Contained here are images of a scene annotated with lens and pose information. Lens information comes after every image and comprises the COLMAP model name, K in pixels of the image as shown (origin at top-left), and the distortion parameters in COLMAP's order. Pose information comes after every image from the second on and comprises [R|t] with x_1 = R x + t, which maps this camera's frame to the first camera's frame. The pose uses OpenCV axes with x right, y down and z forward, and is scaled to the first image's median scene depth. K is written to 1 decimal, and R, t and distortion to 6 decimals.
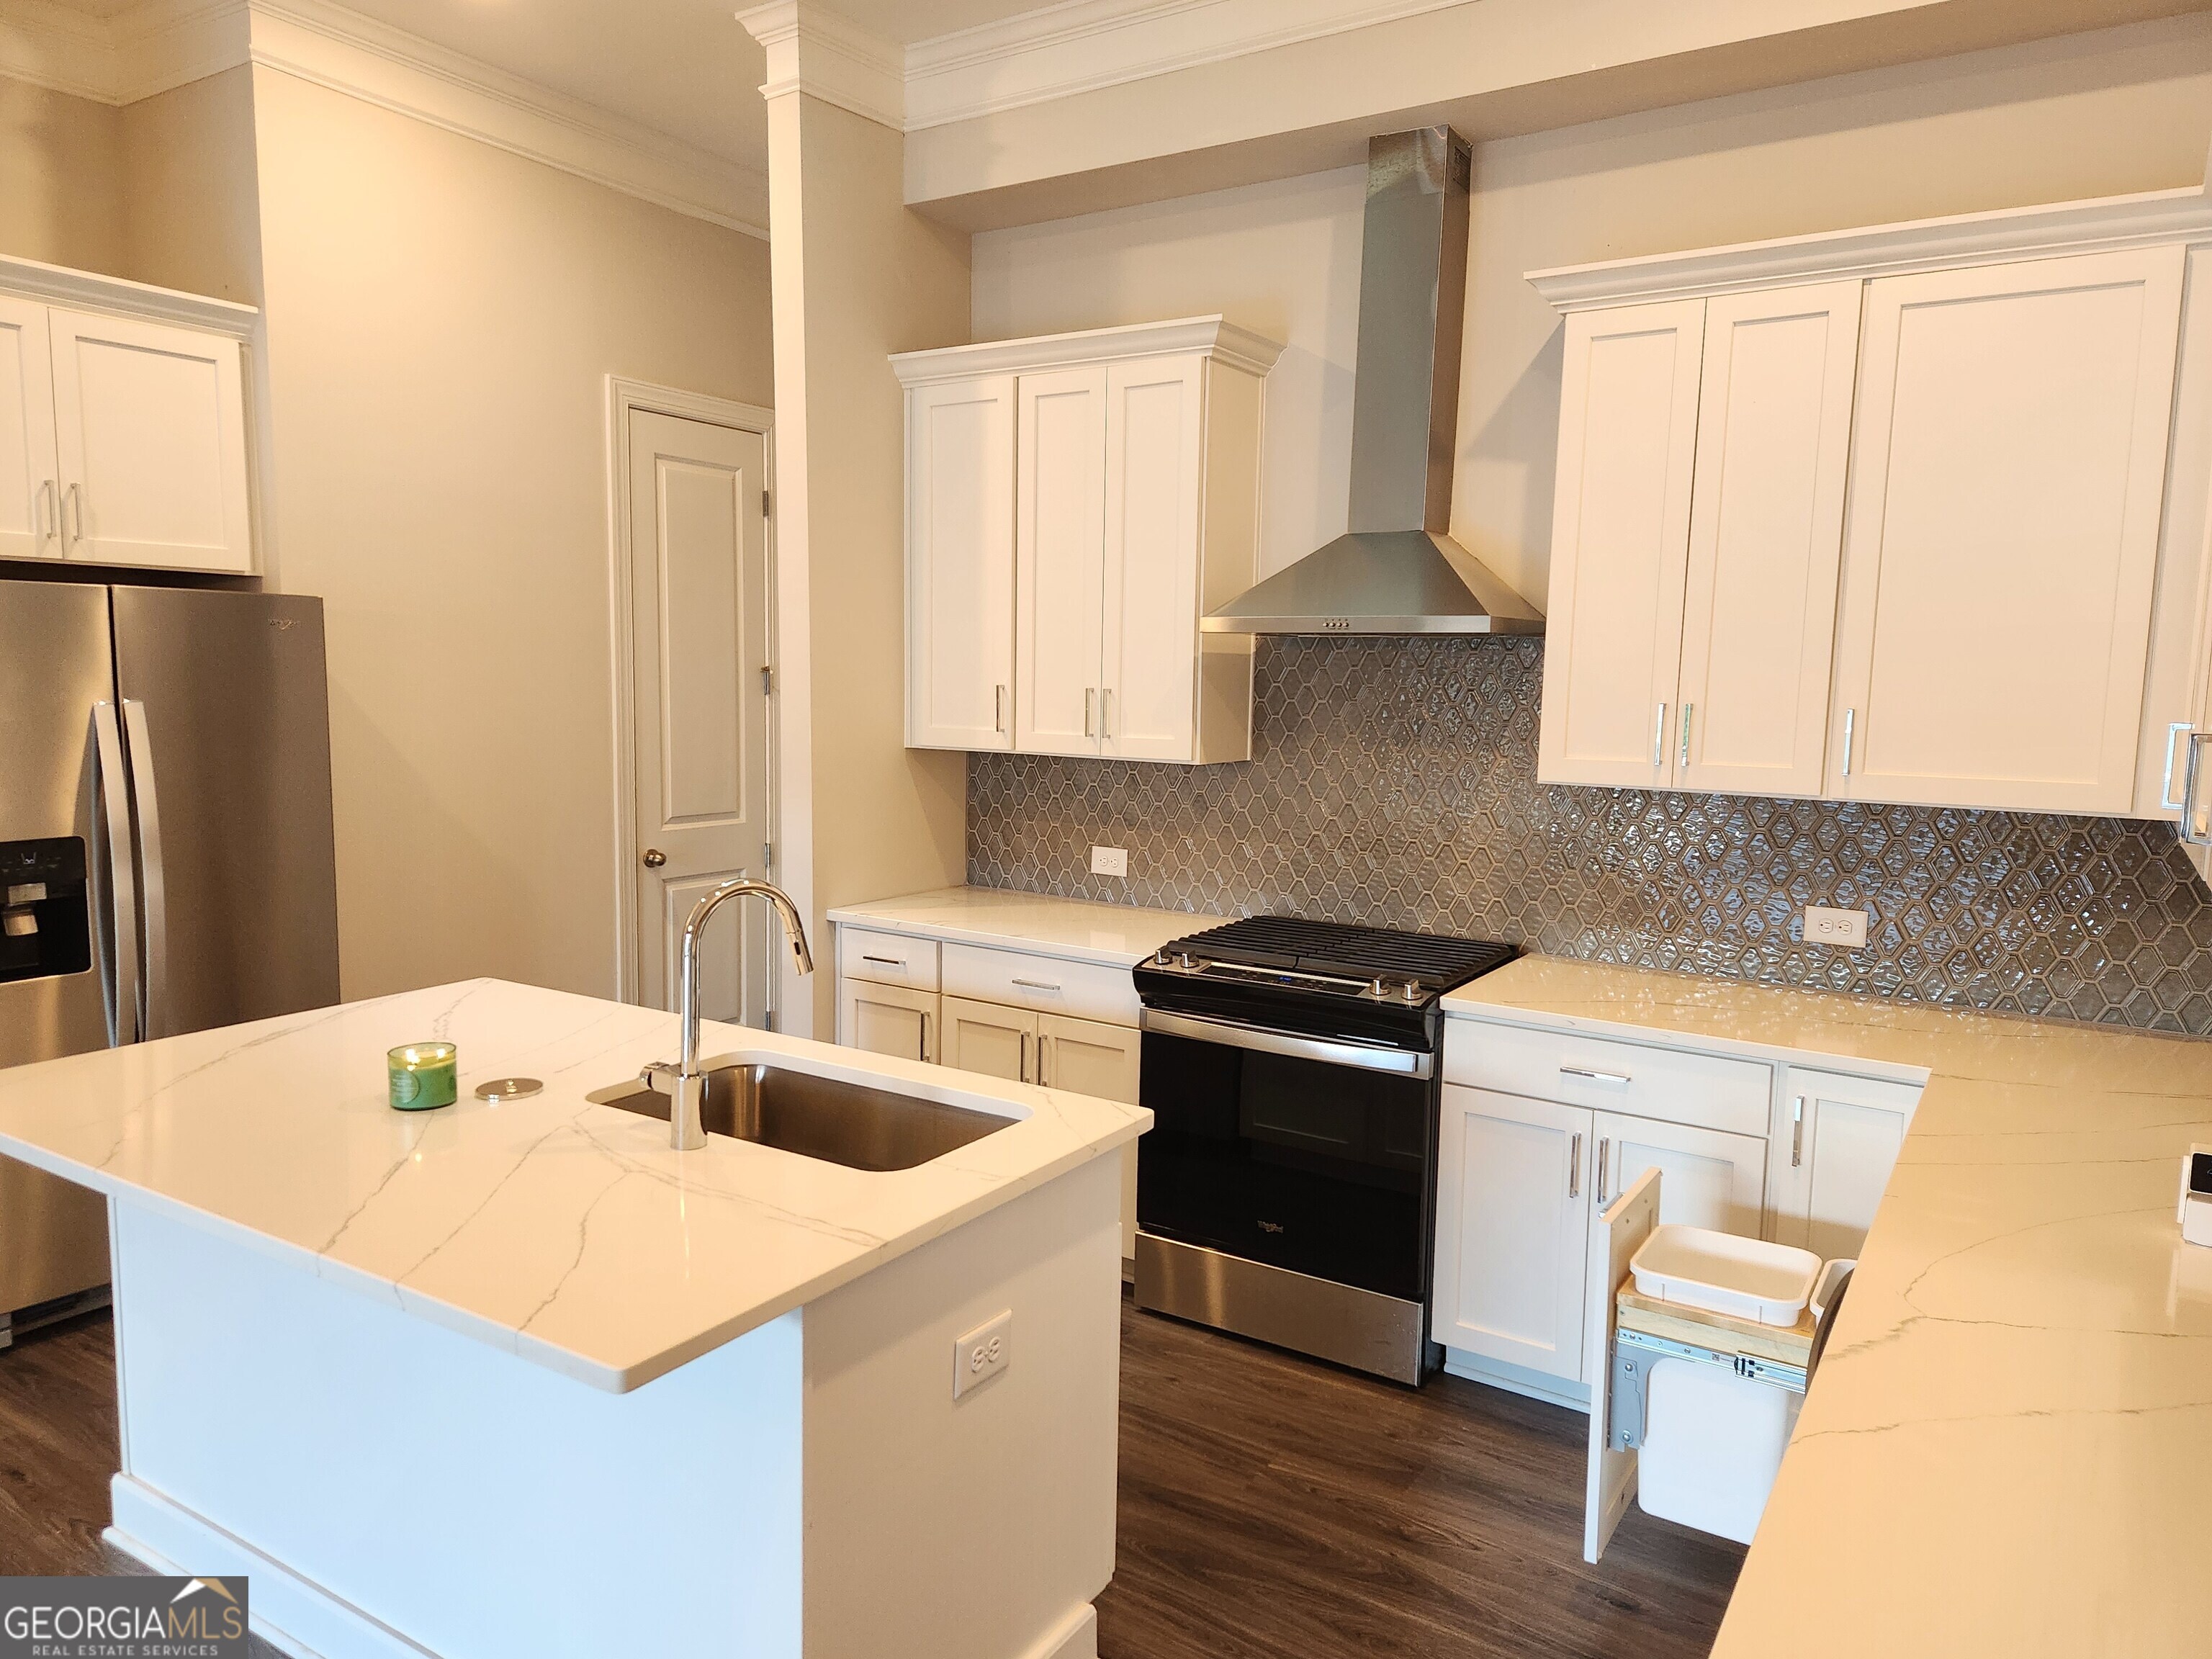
lens RADIAL K [[1470.4, 0, 1116.3], [0, 1470.4, 851.5], [0, 0, 1]] dist [0.058069, -0.044774]
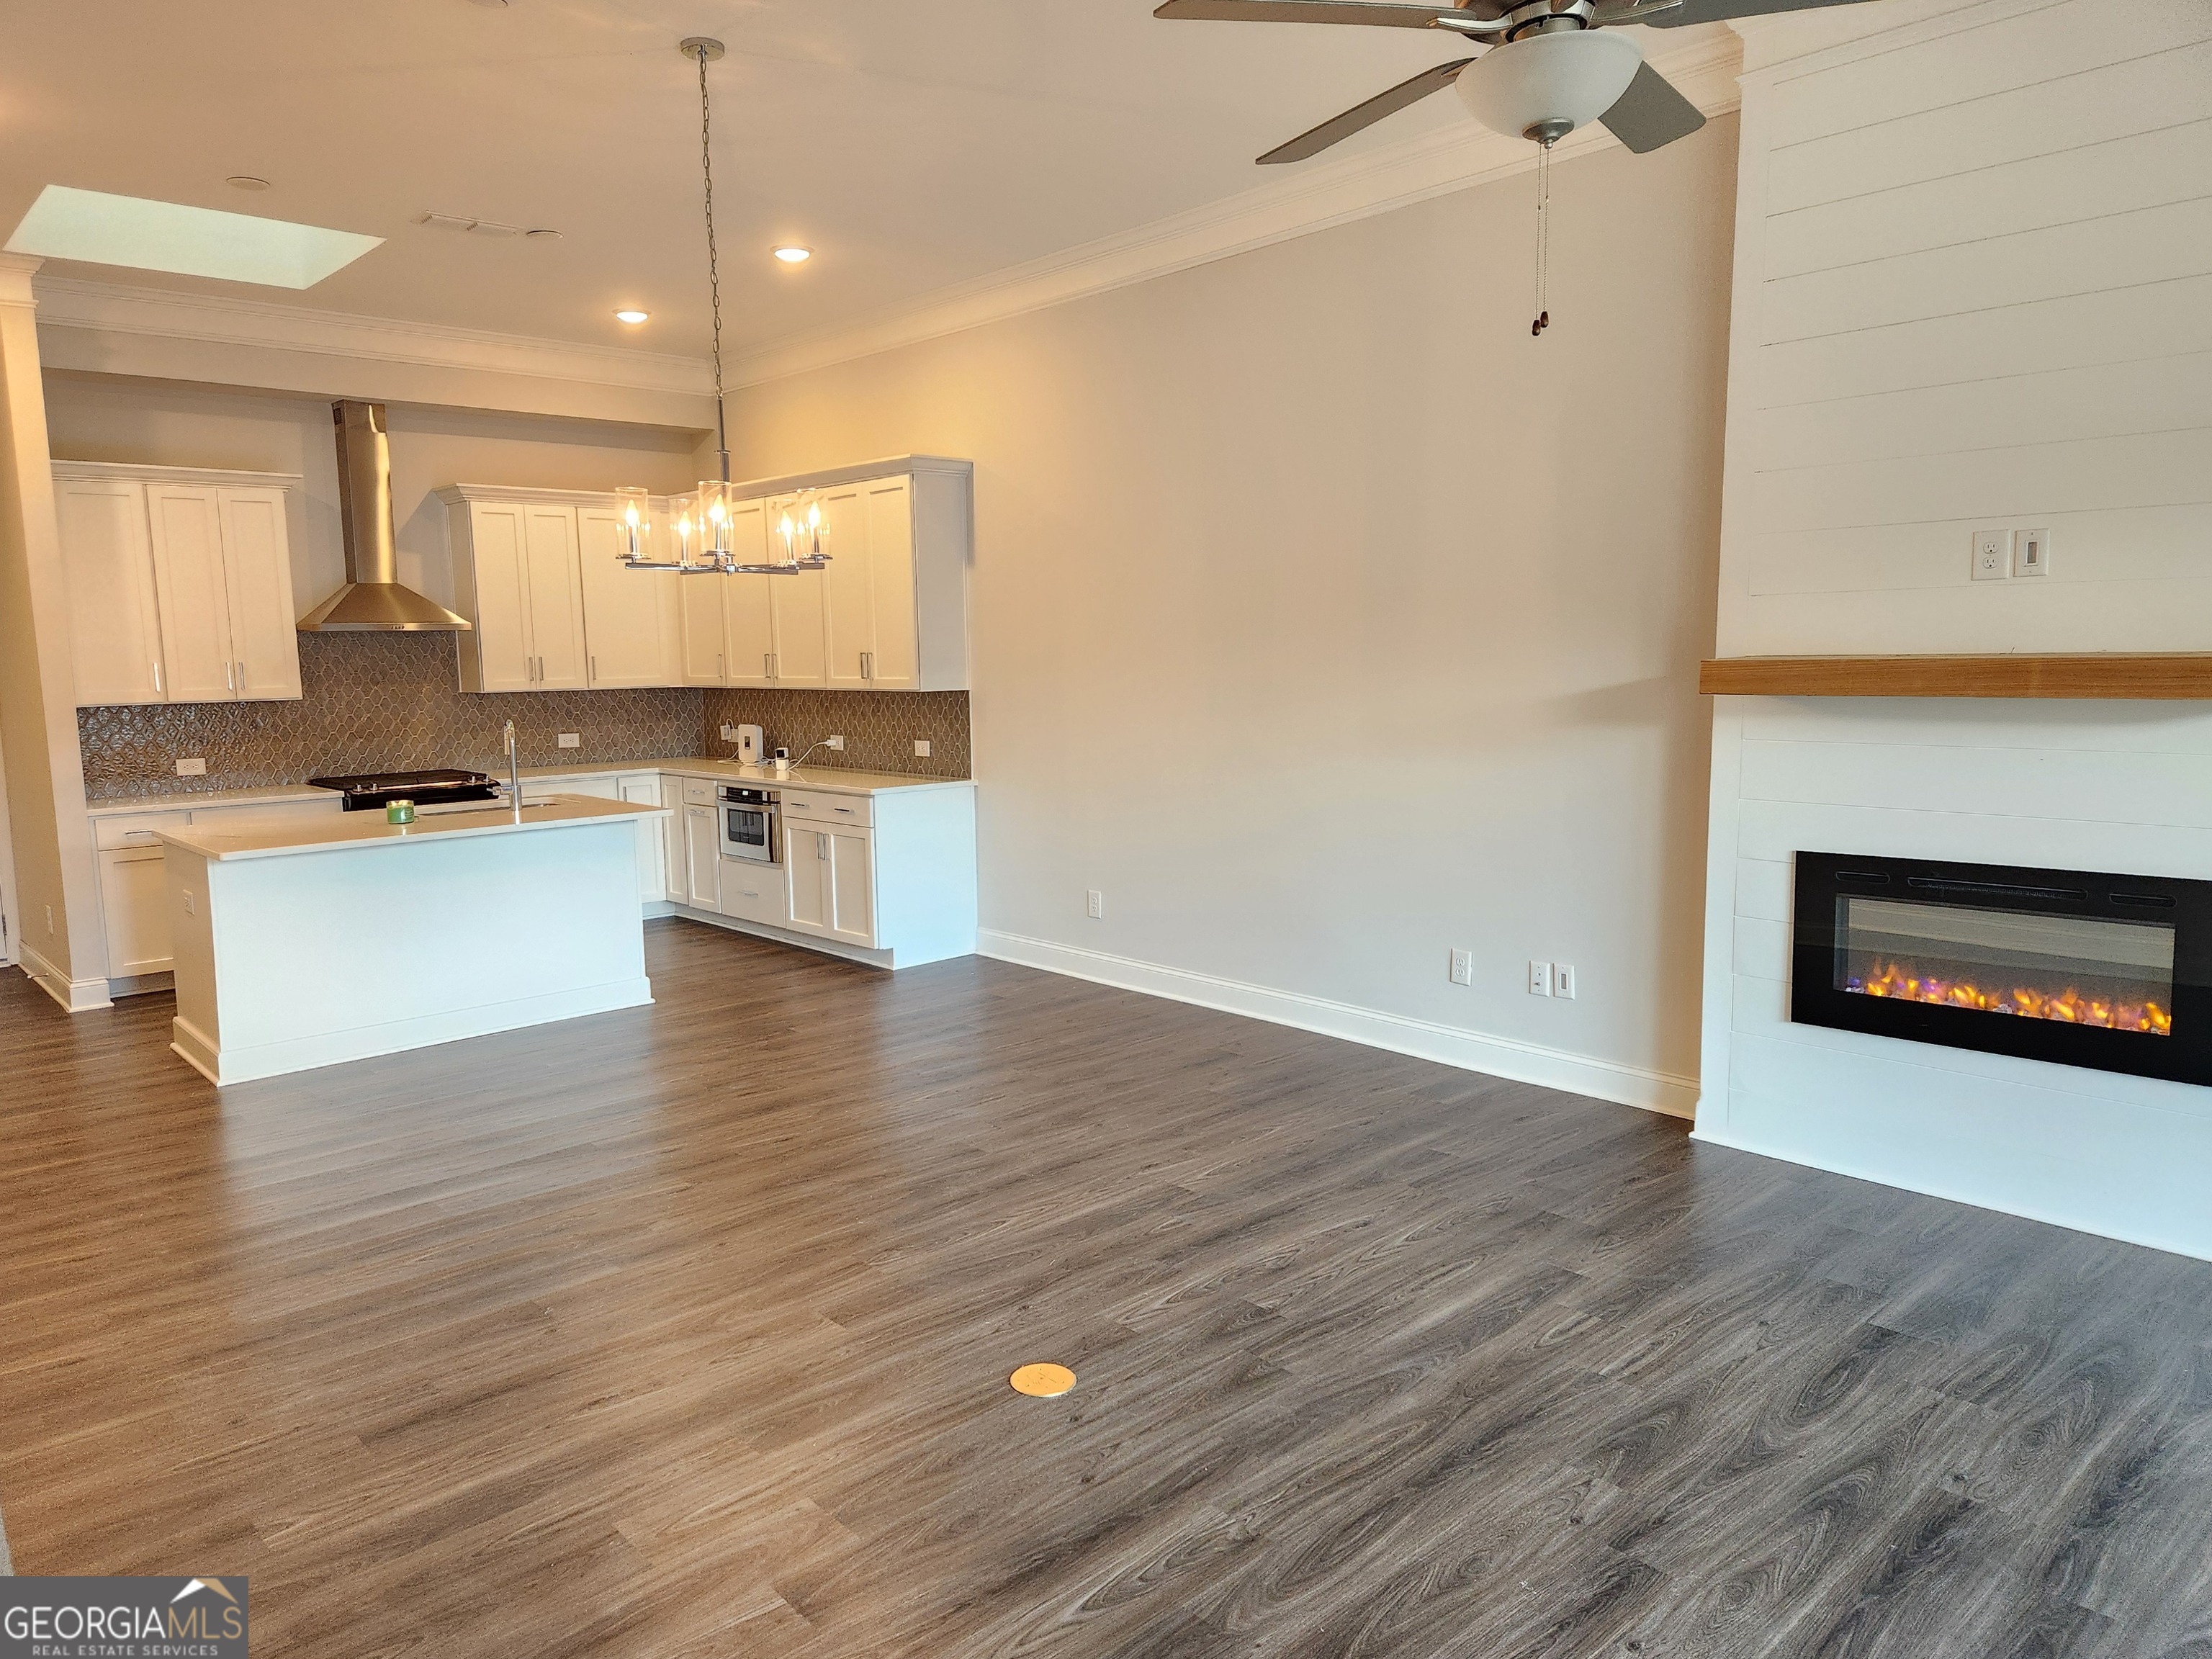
lens RADIAL K [[1493.6, 0, 1084.2], [0, 1493.6, 824.5], [0, 0, 1]] dist [0.061705, -0.045485]
pose [[0.263301, -0.142094, 0.954192, -1.591544], [0.142398, 0.983983, 0.107237, 0.035013], [-0.954146, 0.107640, 0.279318, -0.514632]]
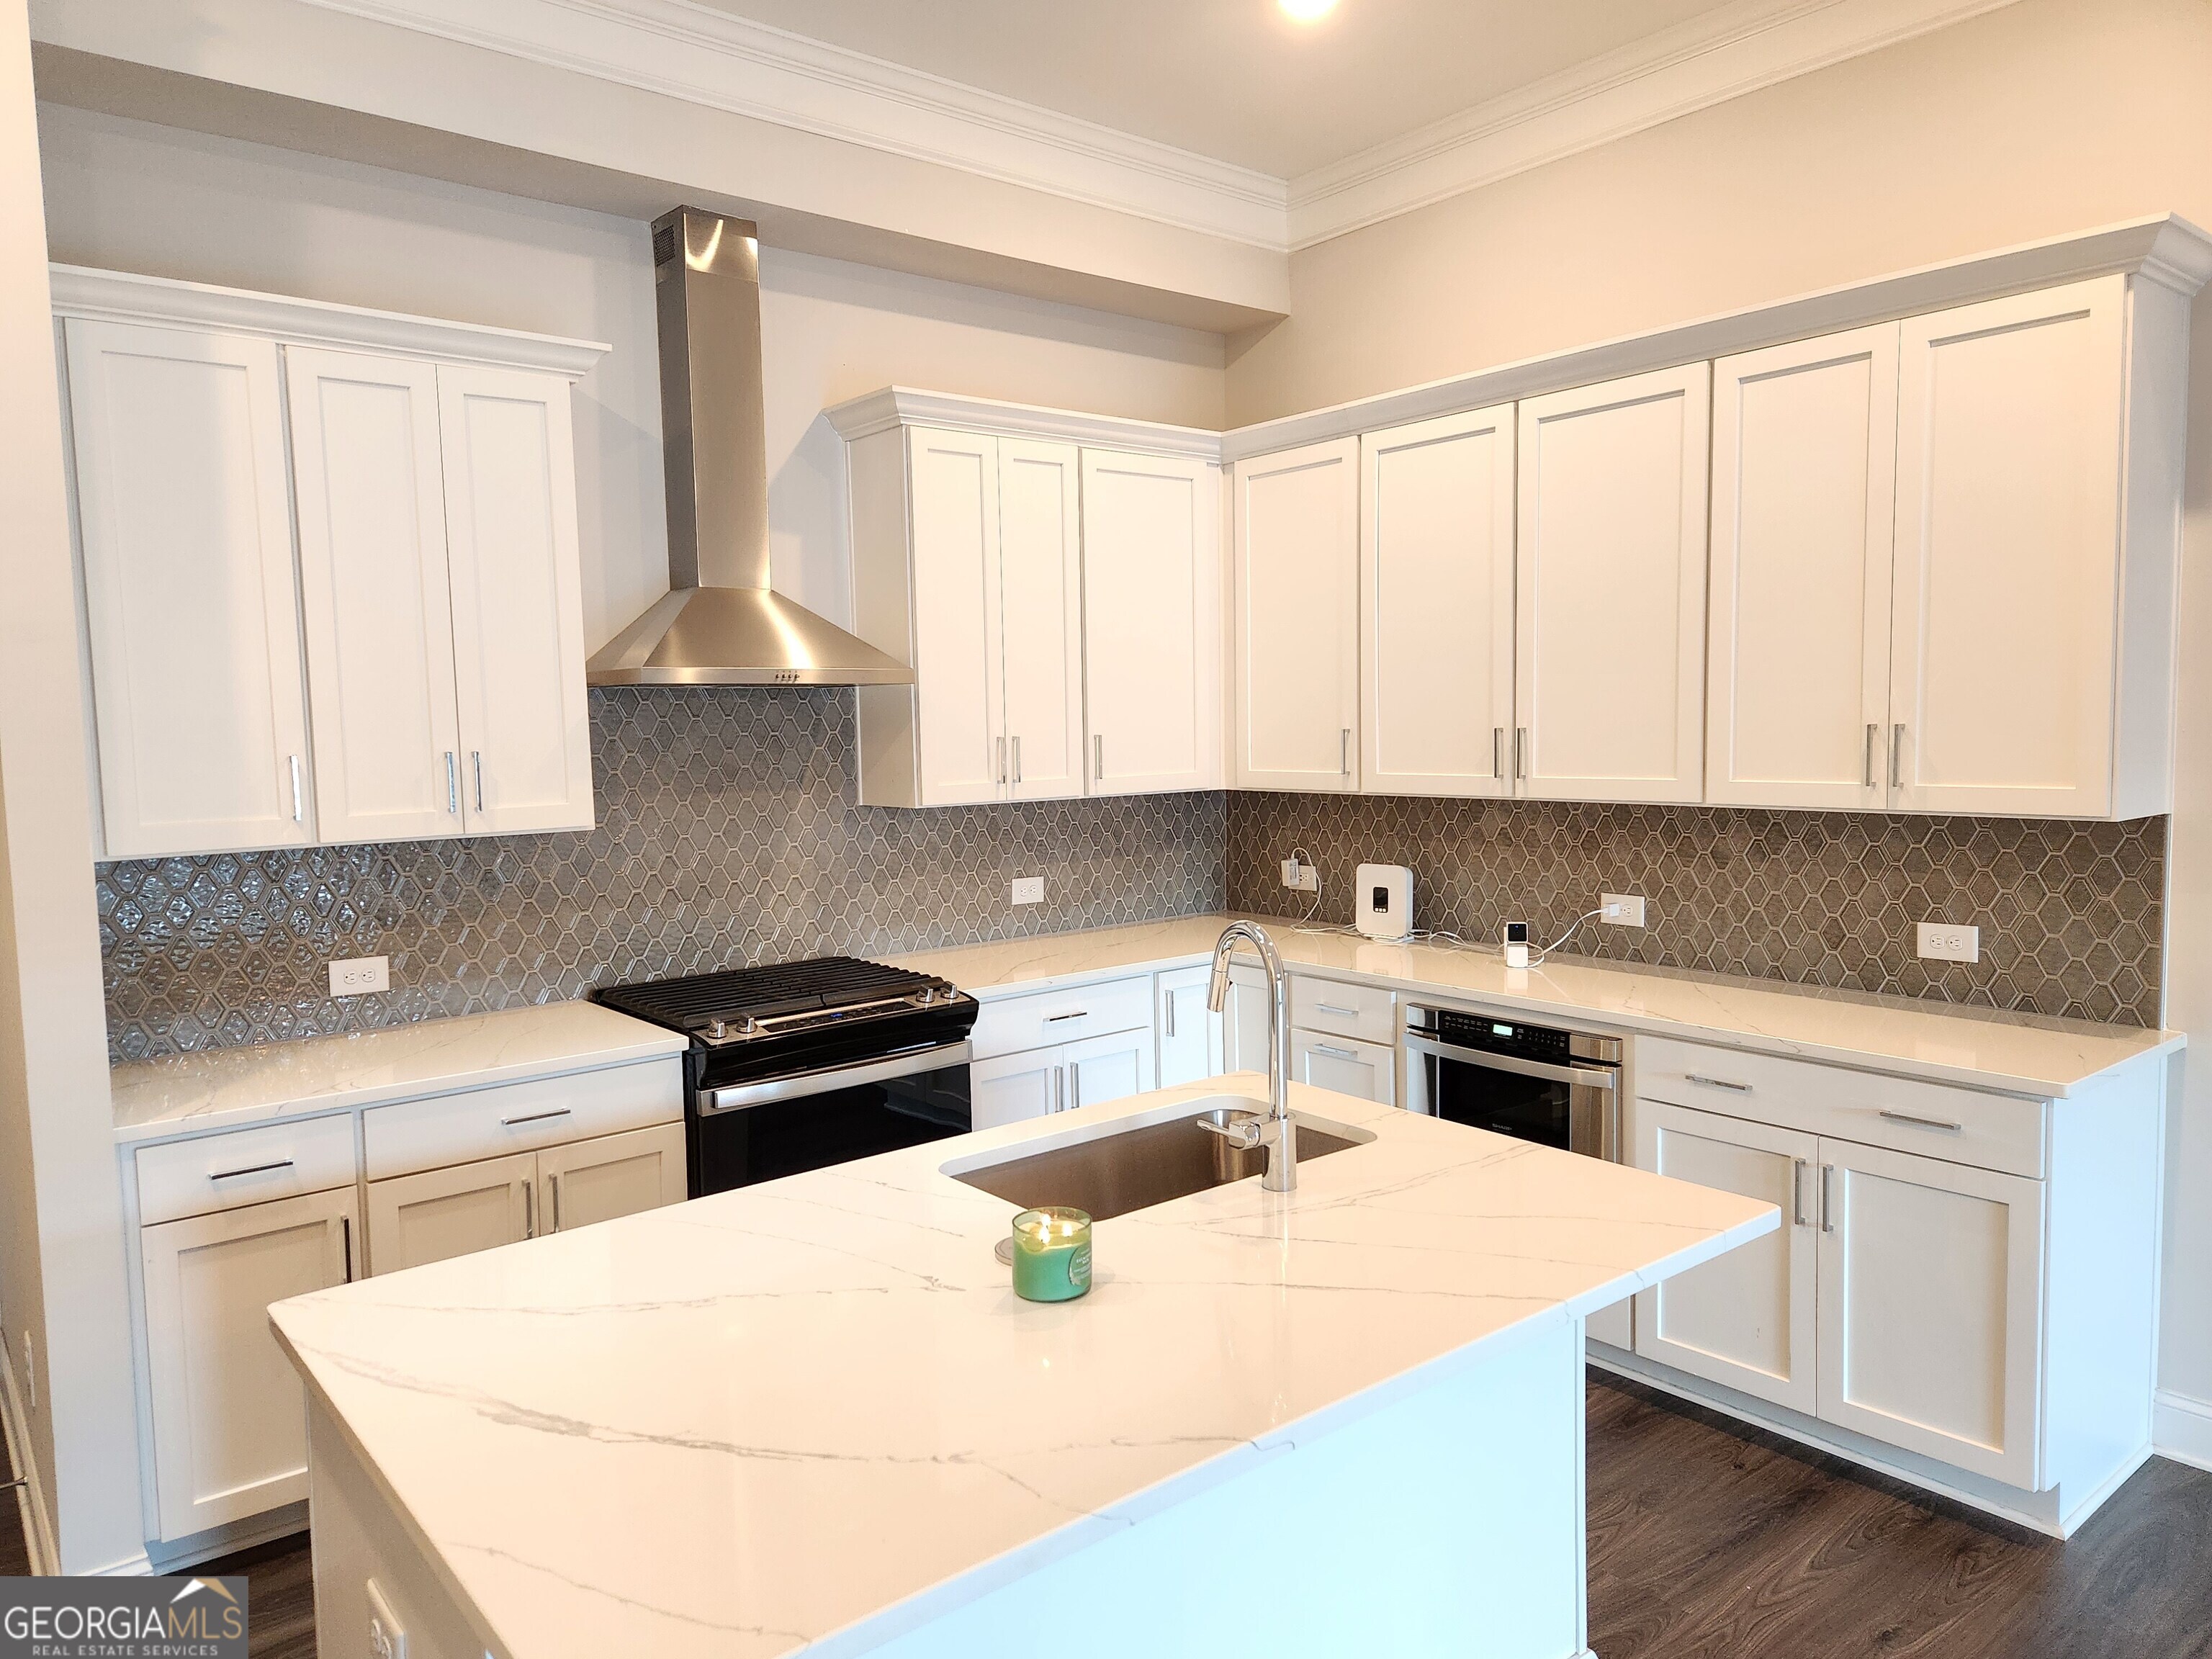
lens RADIAL K [[1493.6, 0, 1084.2], [0, 1493.6, 824.5], [0, 0, 1]] dist [0.061705, -0.045485]
pose [[0.322213, -0.096266, 0.941760, -0.711582], [0.141543, 0.988533, 0.052620, -0.068527], [-0.936026, 0.116345, 0.332144, 0.415160]]
